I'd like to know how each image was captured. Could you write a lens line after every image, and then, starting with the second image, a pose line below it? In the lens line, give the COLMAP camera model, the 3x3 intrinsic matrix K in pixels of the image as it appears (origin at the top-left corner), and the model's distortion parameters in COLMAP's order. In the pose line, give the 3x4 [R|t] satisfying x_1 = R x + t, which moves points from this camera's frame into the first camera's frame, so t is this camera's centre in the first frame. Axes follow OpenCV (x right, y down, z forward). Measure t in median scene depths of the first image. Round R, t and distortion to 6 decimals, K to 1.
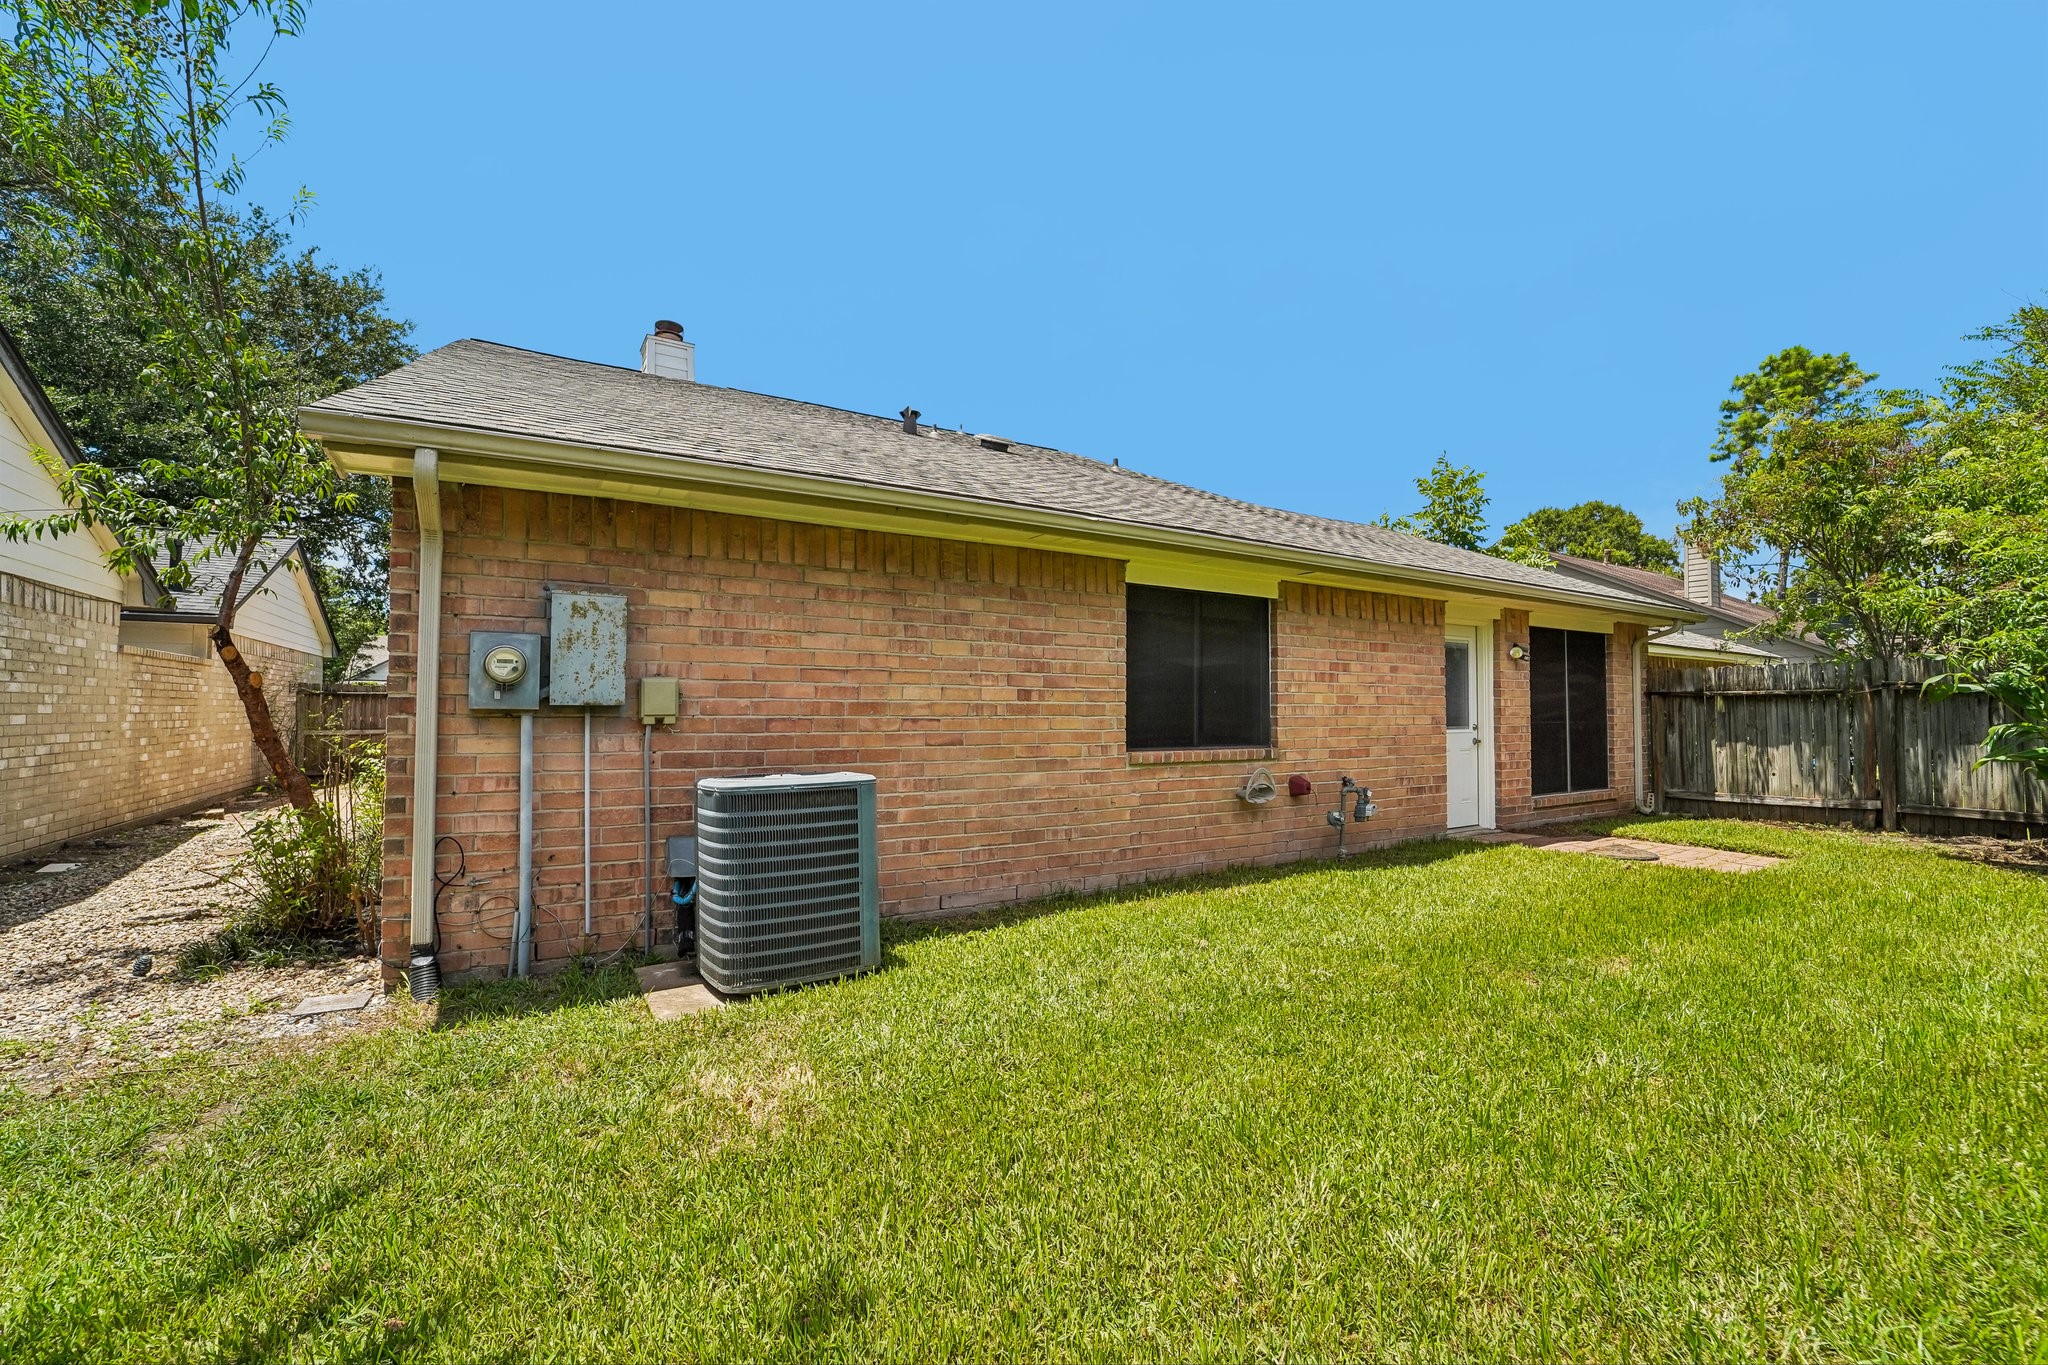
lens RADIAL K [[839.4, 0, 1022.0], [0, 839.4, 689.1], [0, 0, 1]] dist [-0.023124, 0.001112]
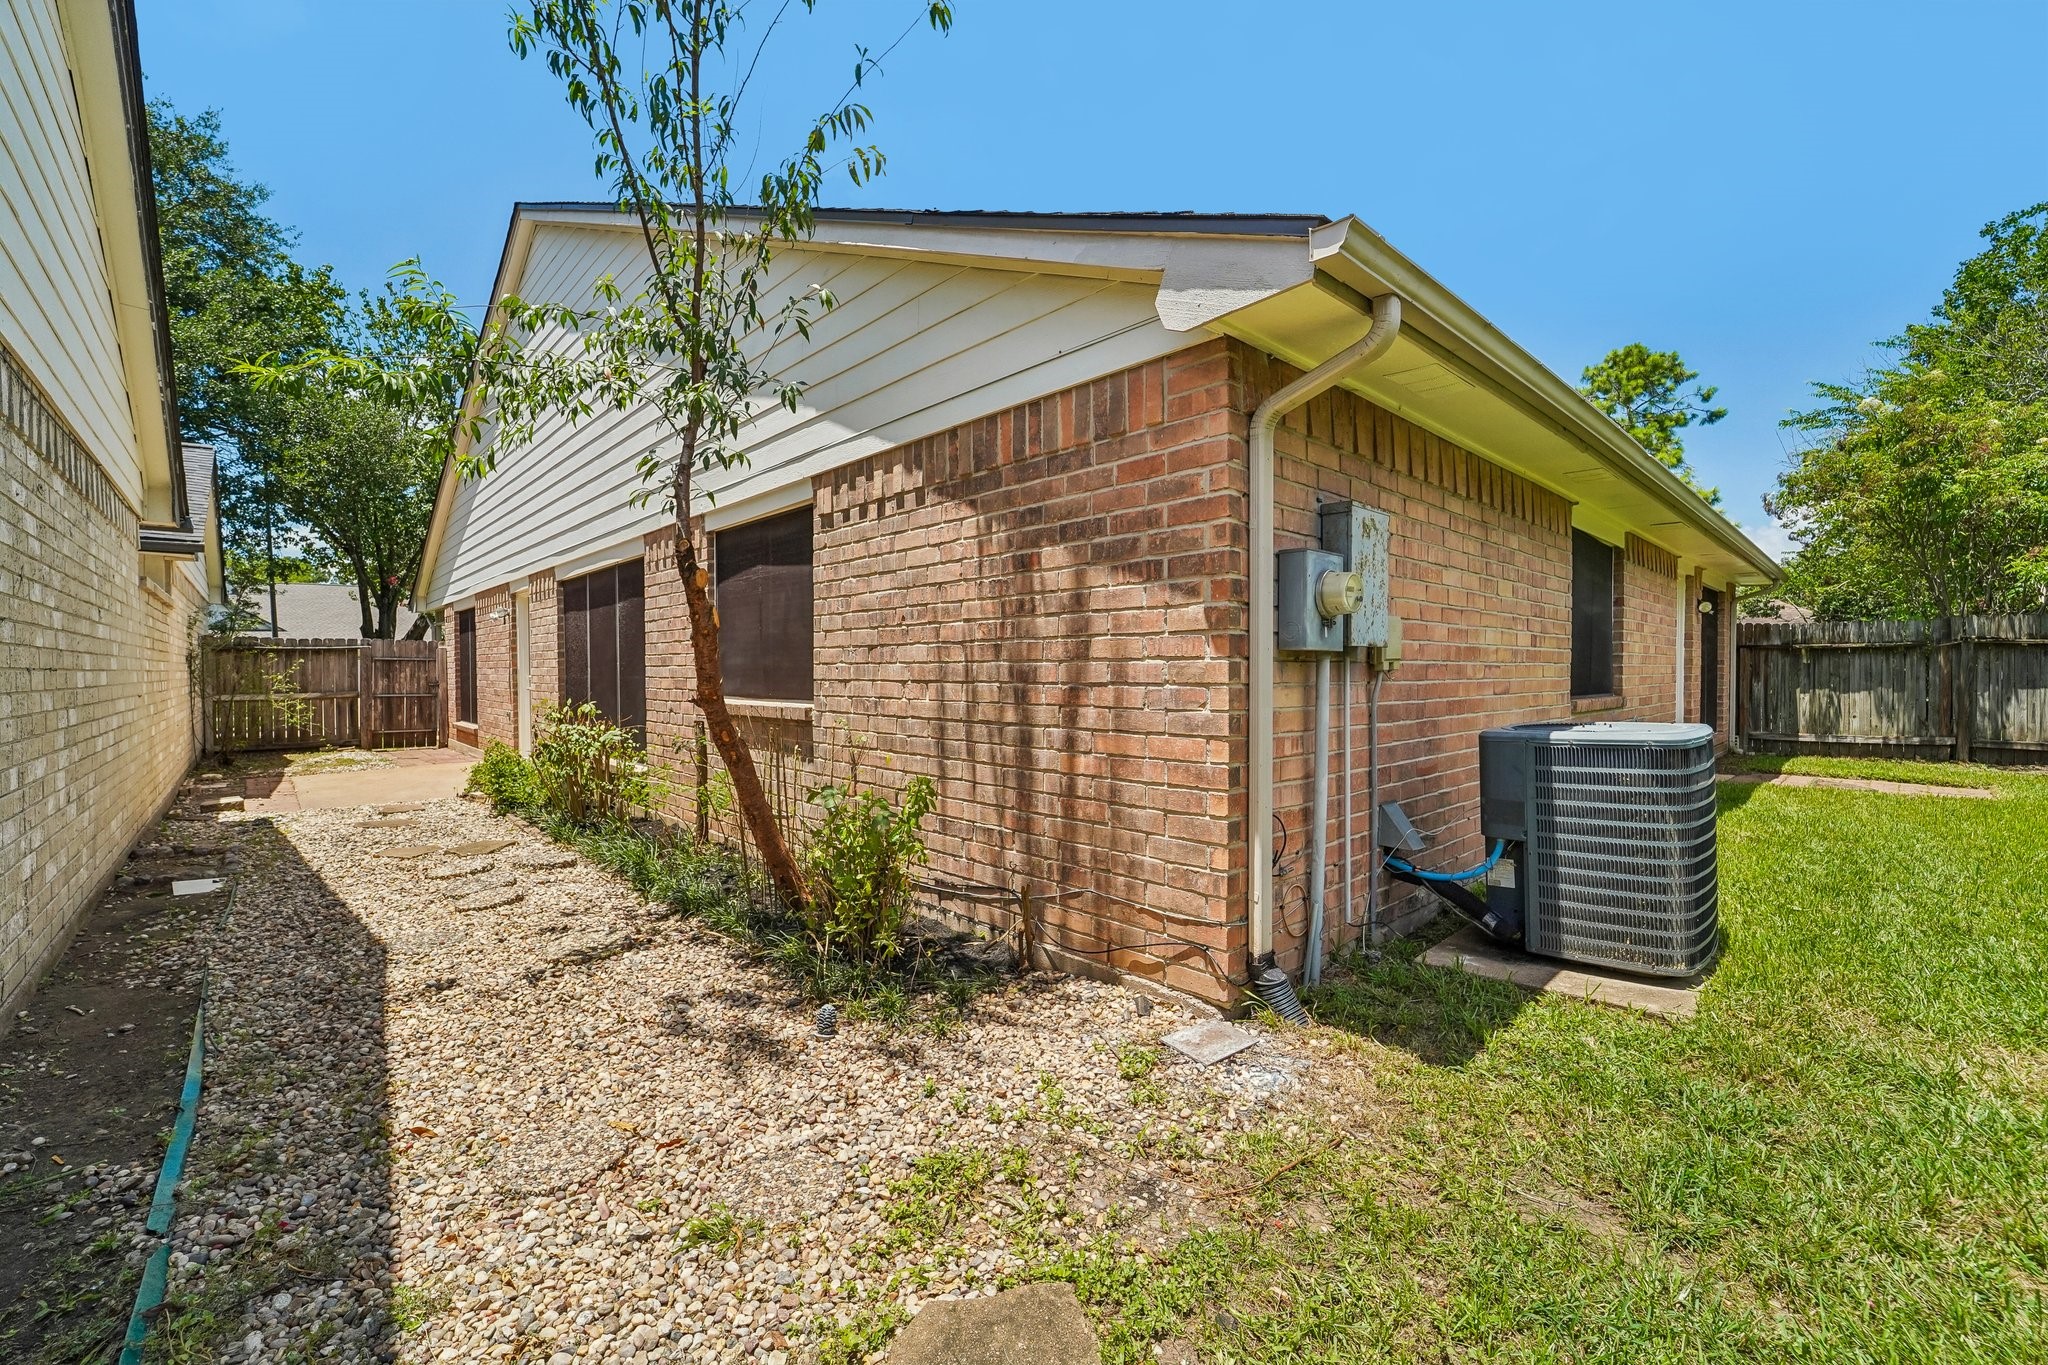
lens RADIAL K [[839.4, 0, 1031.5], [0, 839.4, 690.7], [0, 0, 1]] dist [-0.023124, 0.001112]
pose [[0.978775, -0.010722, 0.204658, -0.587532], [0.000402, 0.998729, 0.050401, 0.012348], [-0.204939, -0.049249, 0.977535, 0.155950]]
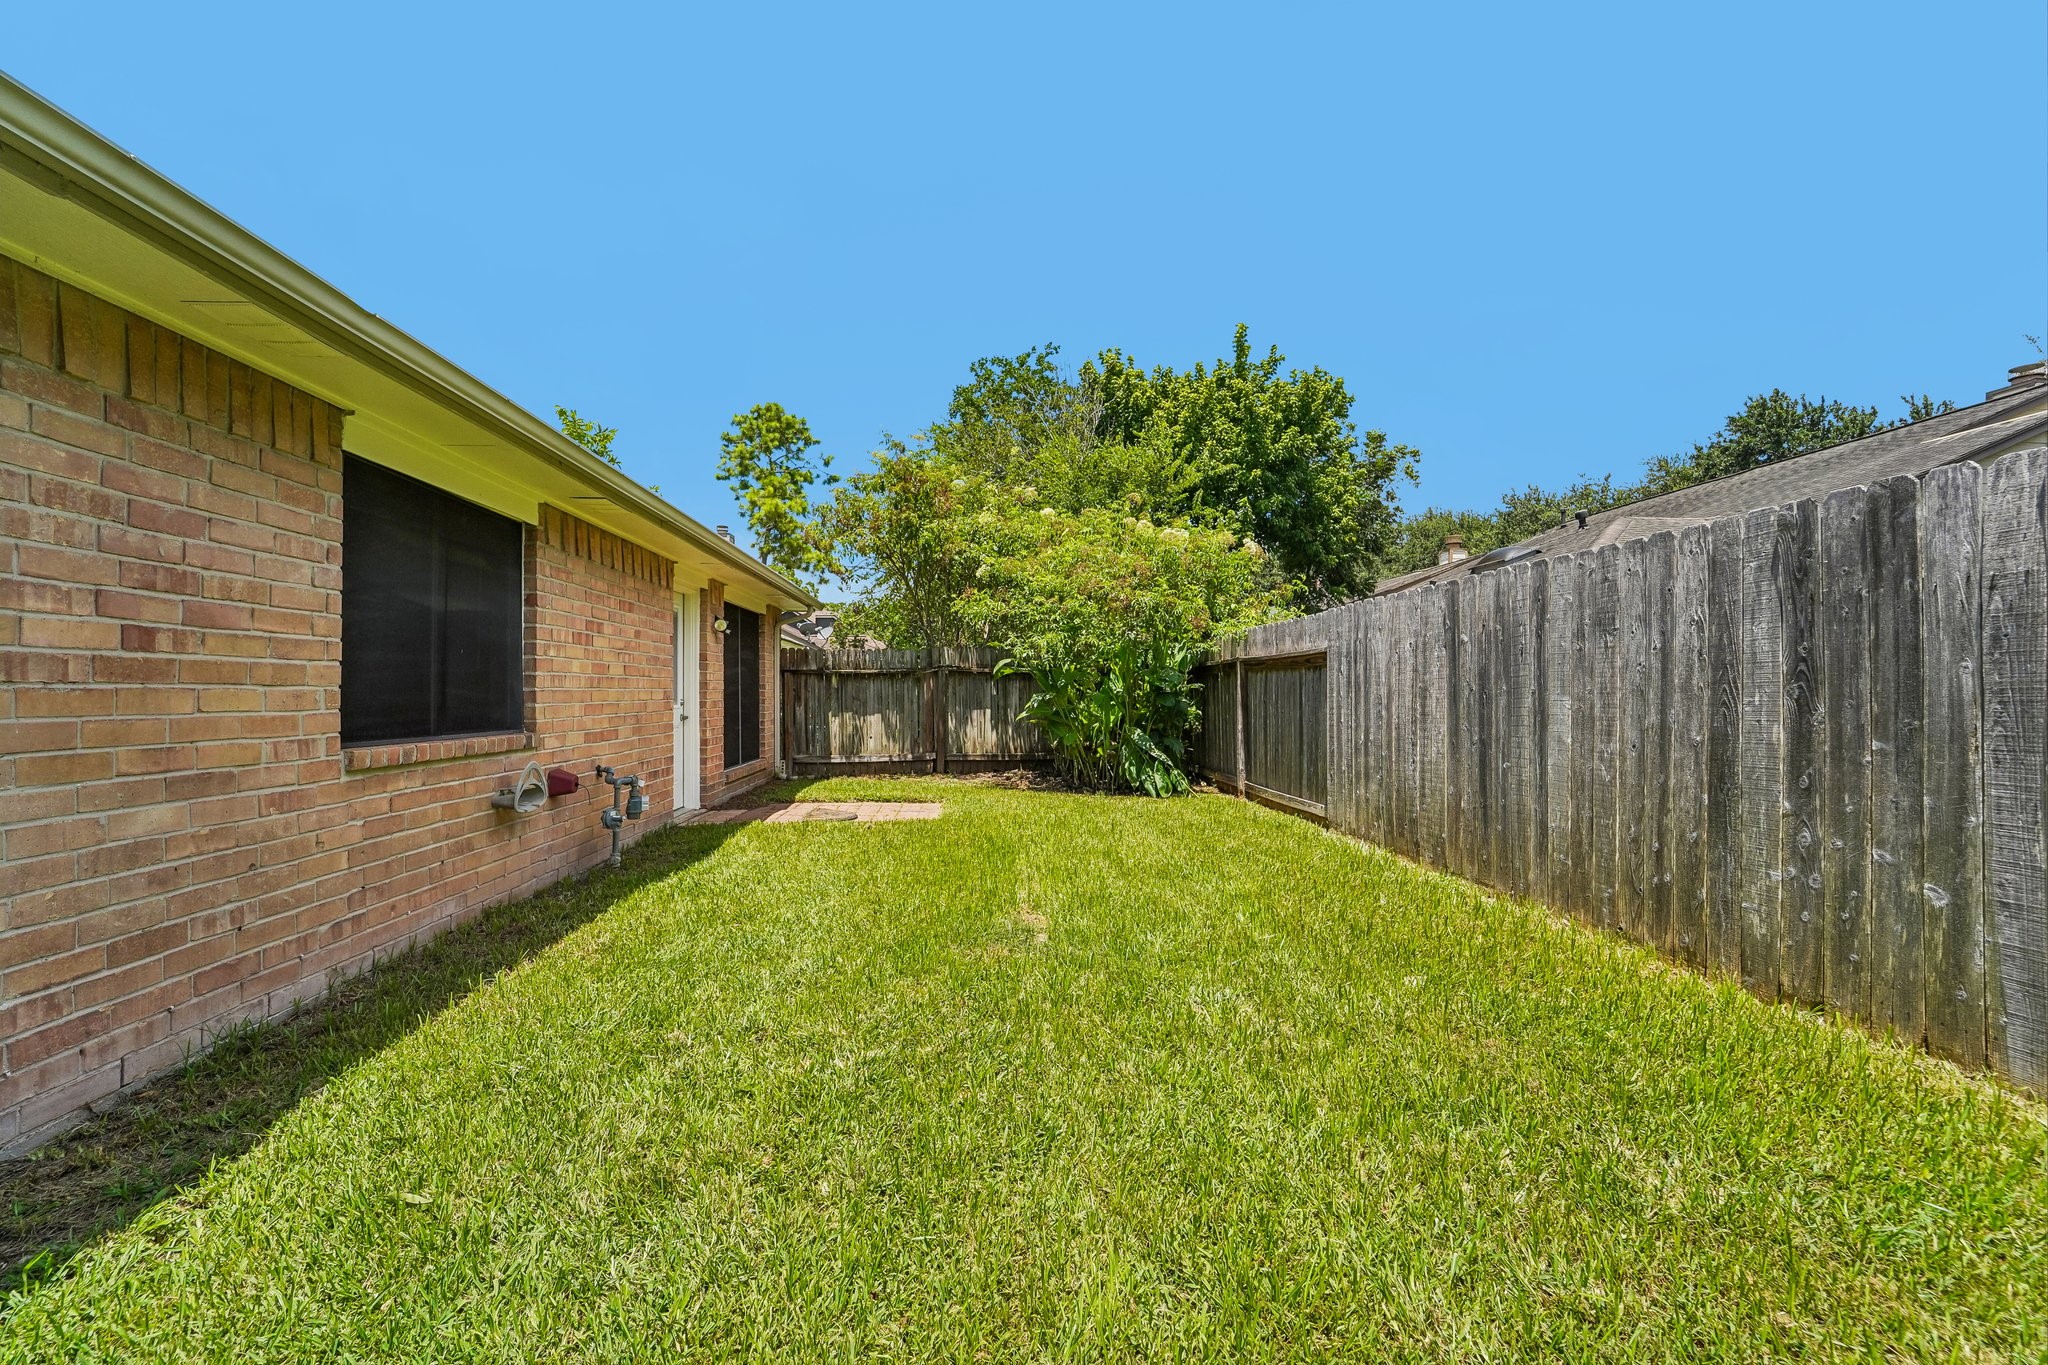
lens RADIAL K [[839.4, 0, 1026.3], [0, 839.4, 683.5], [0, 0, 1]] dist [-0.023124, 0.001112]
pose [[0.456142, 0.004535, 0.889895, -0.137431], [-0.018464, 0.999820, 0.004369, 0.016544], [-0.889715, -0.018424, 0.456144, 0.287848]]
